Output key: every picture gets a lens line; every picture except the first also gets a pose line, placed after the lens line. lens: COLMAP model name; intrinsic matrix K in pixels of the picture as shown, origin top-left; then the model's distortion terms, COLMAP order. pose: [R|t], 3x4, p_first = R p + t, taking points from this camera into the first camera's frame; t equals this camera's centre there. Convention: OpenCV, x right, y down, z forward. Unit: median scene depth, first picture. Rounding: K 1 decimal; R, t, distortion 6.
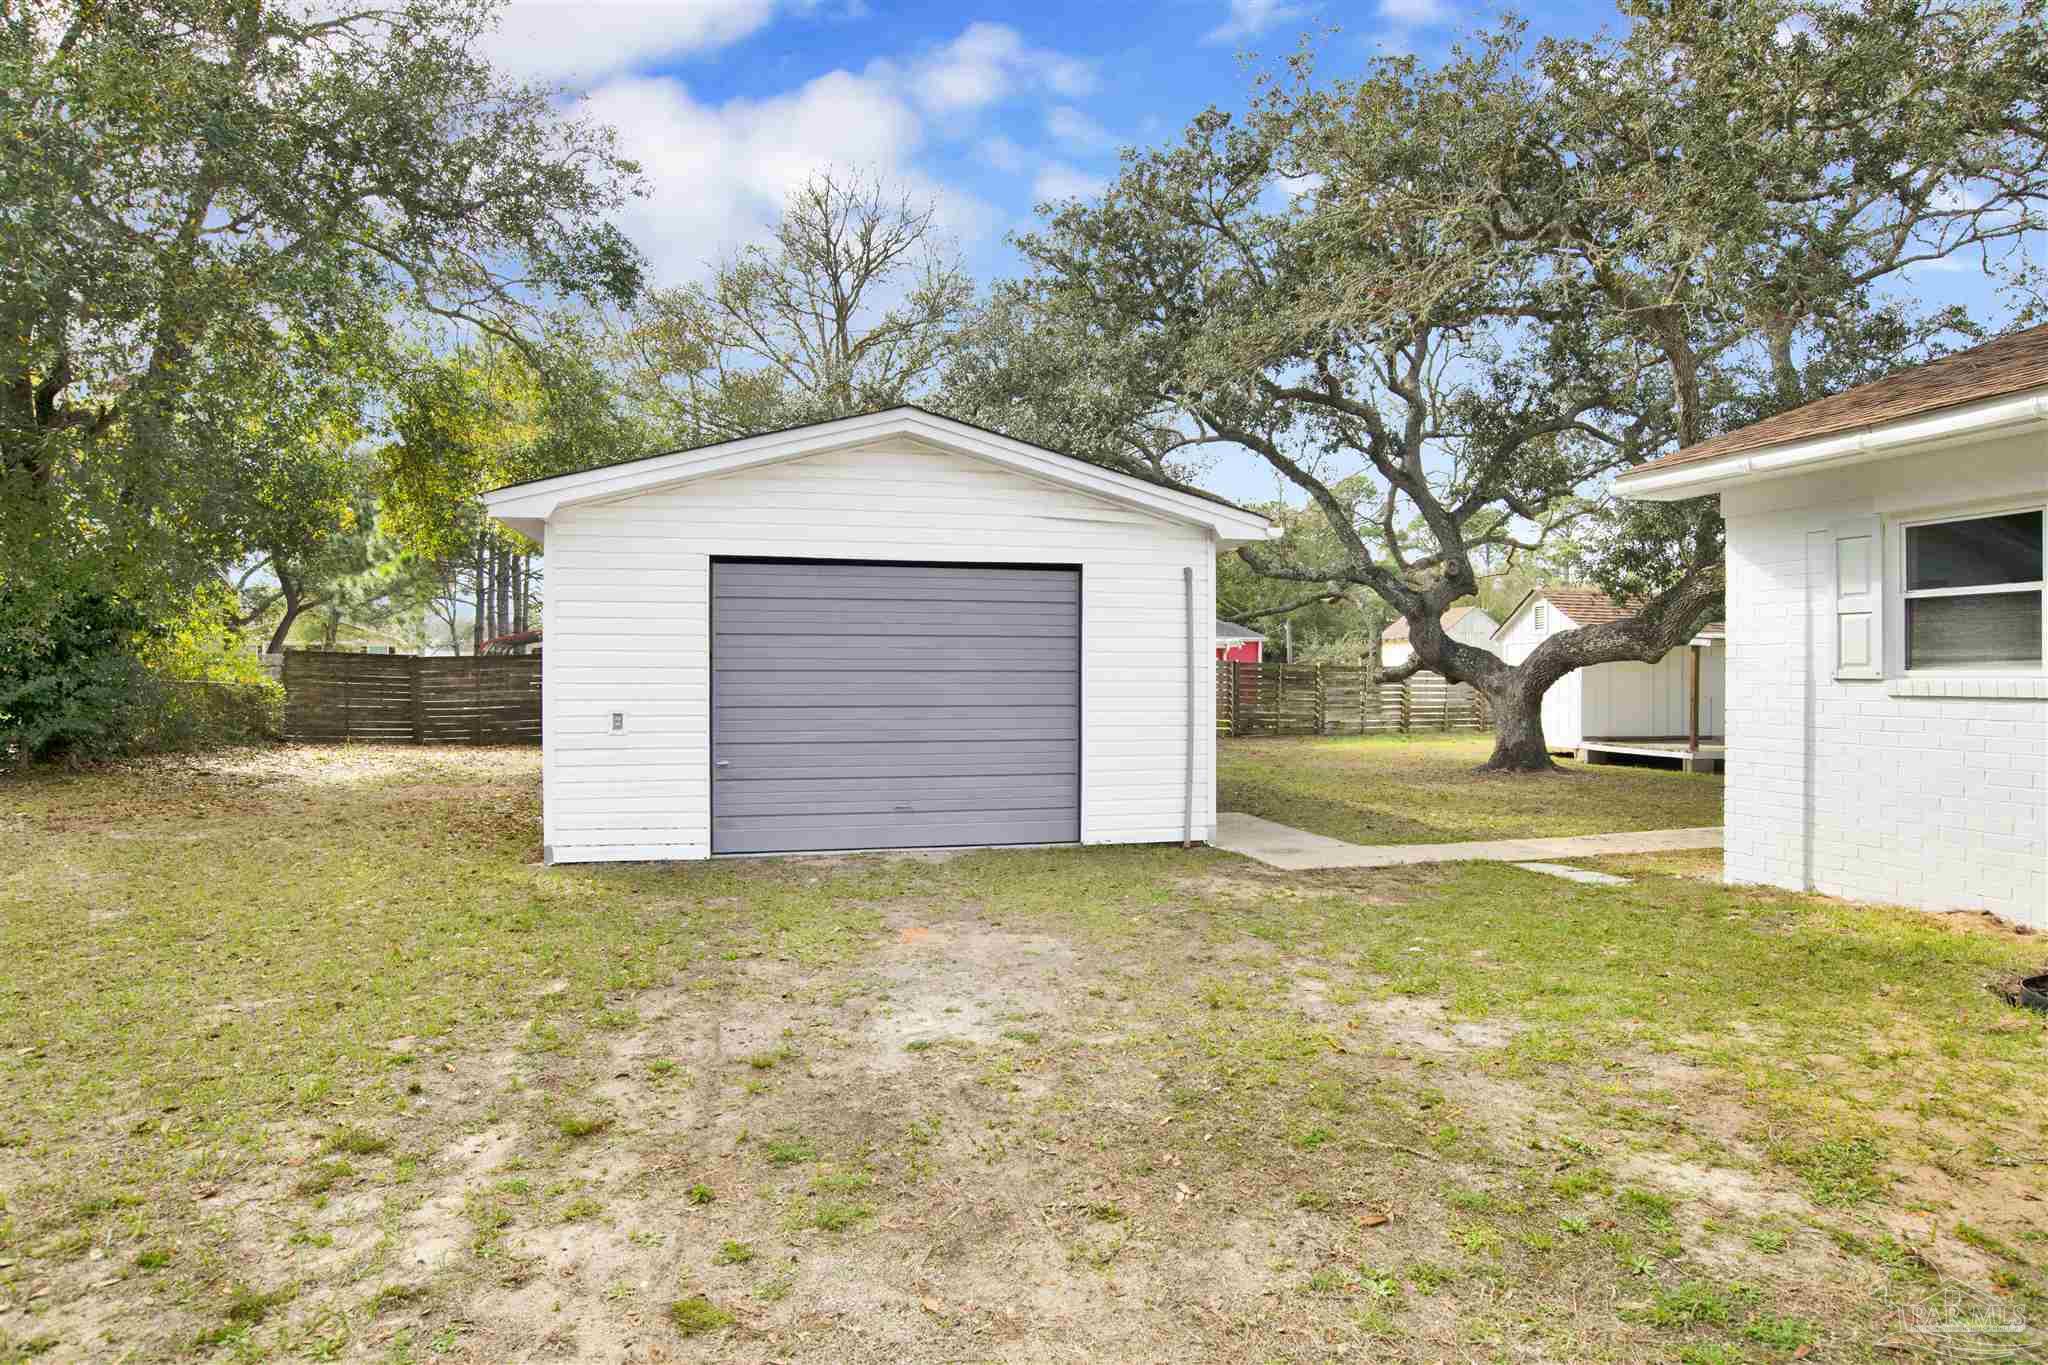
lens RADIAL K [[1049.7, 0, 1019.4], [0, 1049.7, 677.1], [0, 0, 1]] dist [-0.070152, -0.000050]
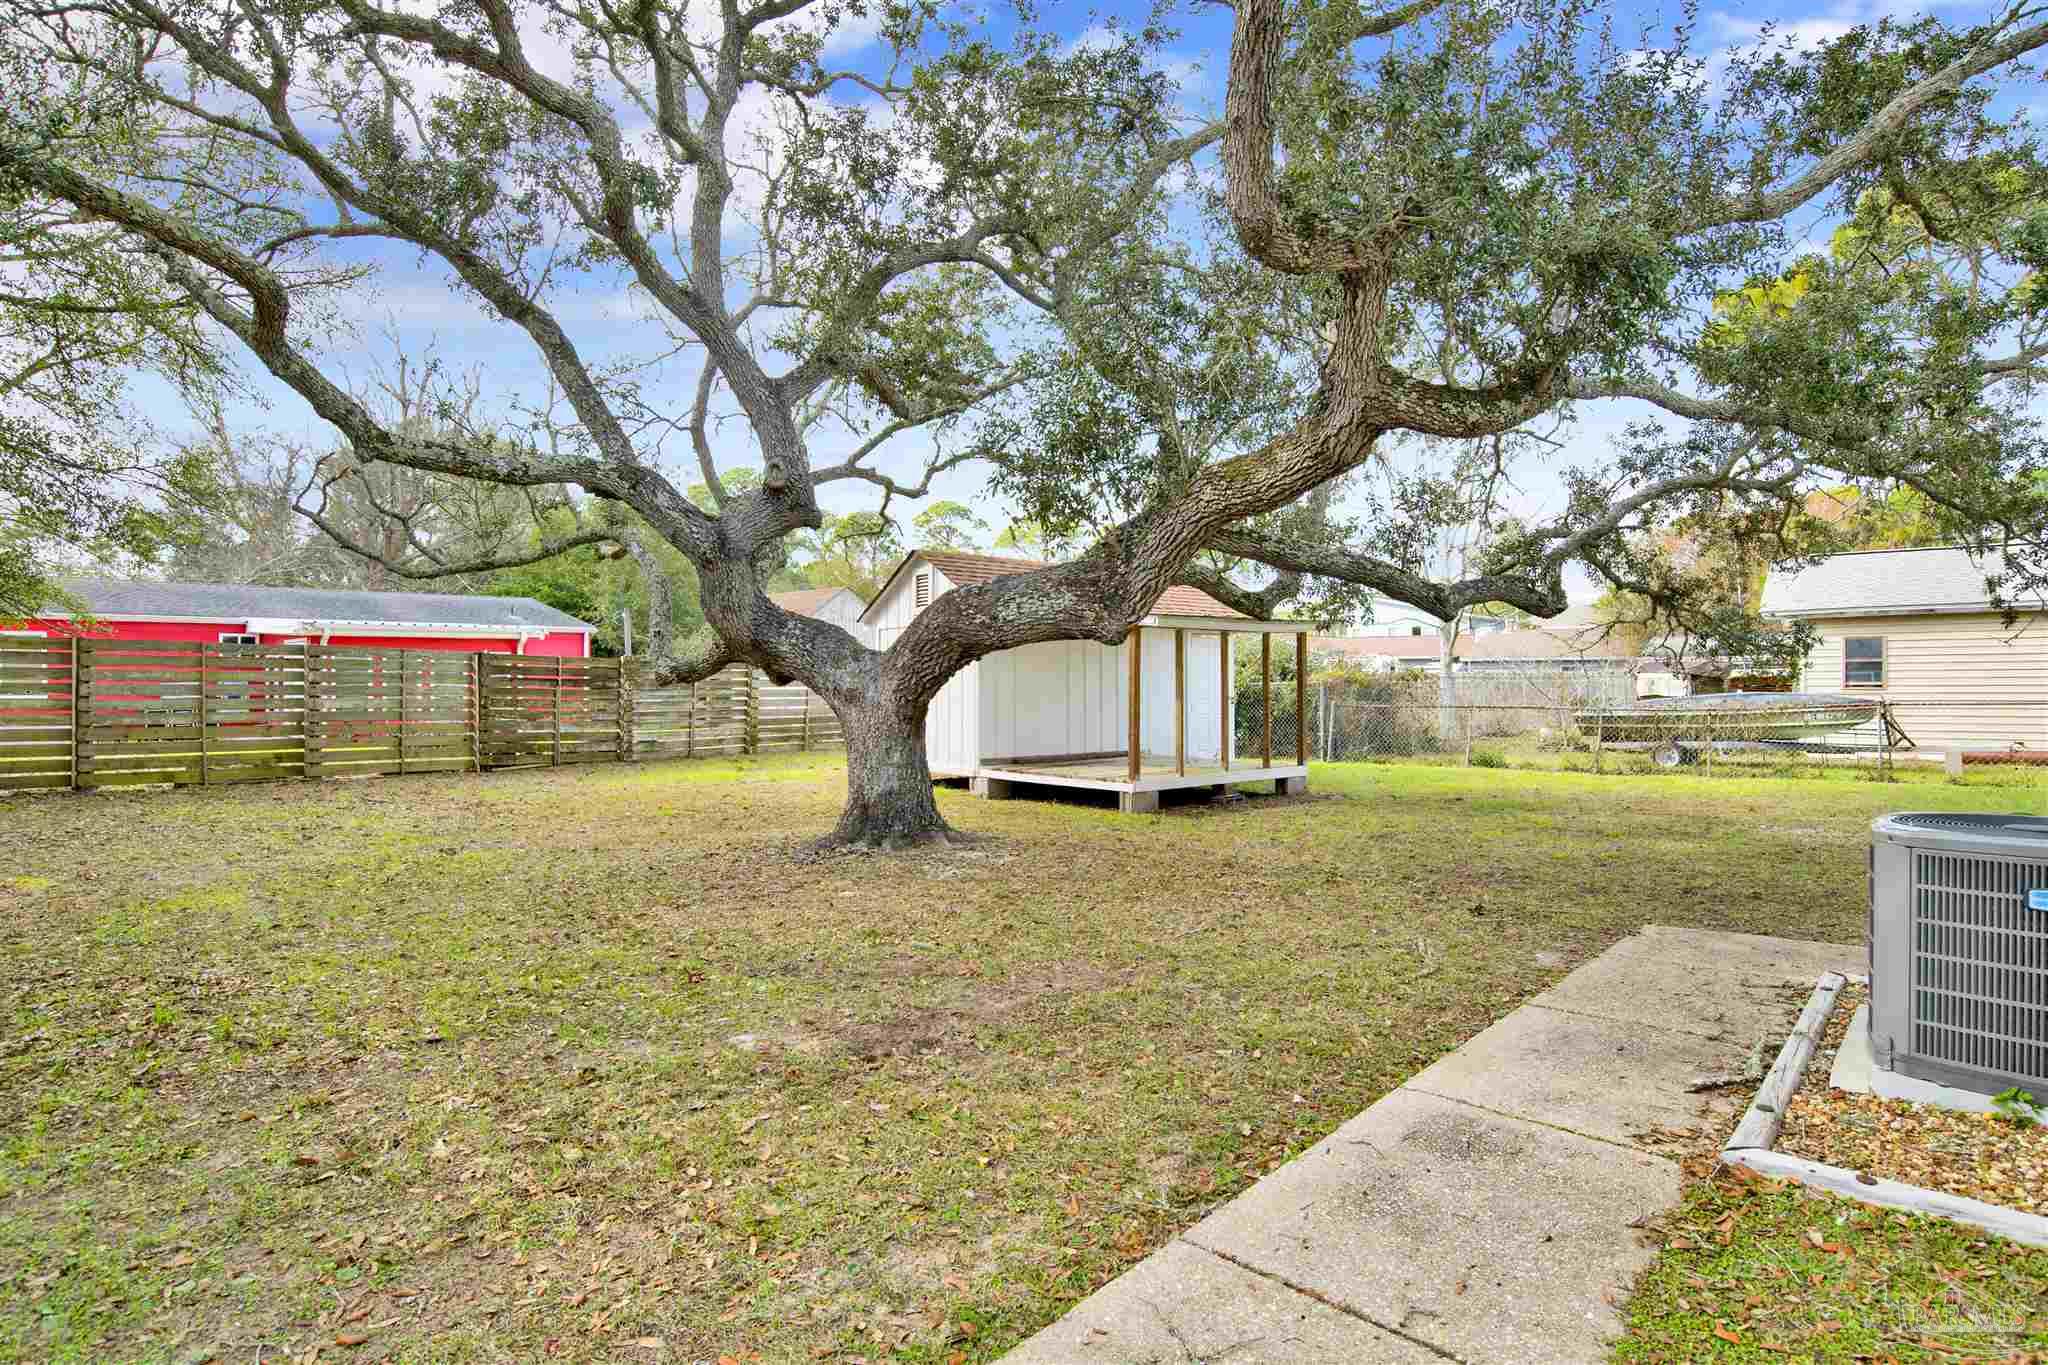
lens RADIAL K [[1097.7, 0, 1020.8], [0, 1097.7, 666.6], [0, 0, 1]] dist [-0.003294, -0.000601]
pose [[0.849486, -0.000048, 0.527611, 0.208110], [0.006324, 0.999929, -0.010091, 0.003376], [-0.527573, 0.011909, 0.849426, 0.411233]]
